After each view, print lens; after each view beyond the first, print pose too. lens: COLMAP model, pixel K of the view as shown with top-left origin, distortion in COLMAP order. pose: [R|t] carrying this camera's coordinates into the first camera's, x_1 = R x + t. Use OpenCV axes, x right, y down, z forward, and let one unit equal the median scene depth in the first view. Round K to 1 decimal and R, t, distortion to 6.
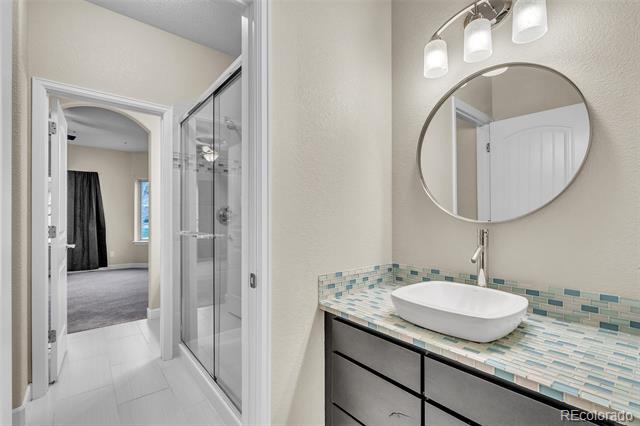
lens RADIAL K [[290.2, 0, 322.8], [0, 290.2, 216.6], [0, 0, 1]] dist [0.000200, -0.000250]
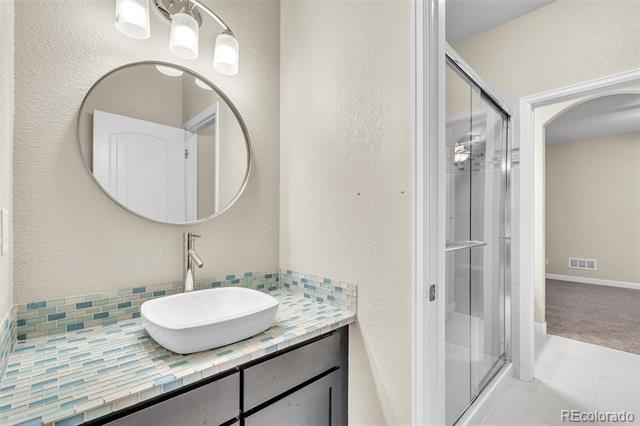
lens RADIAL K [[290.2, 0, 322.9], [0, 290.2, 216.6], [0, 0, 1]] dist [0.000200, -0.000250]
pose [[-0.090087, 0.026895, 0.995571, -0.524440], [-0.007128, 0.999592, -0.027649, 0.016297], [-0.995908, -0.009587, -0.089858, 0.736070]]
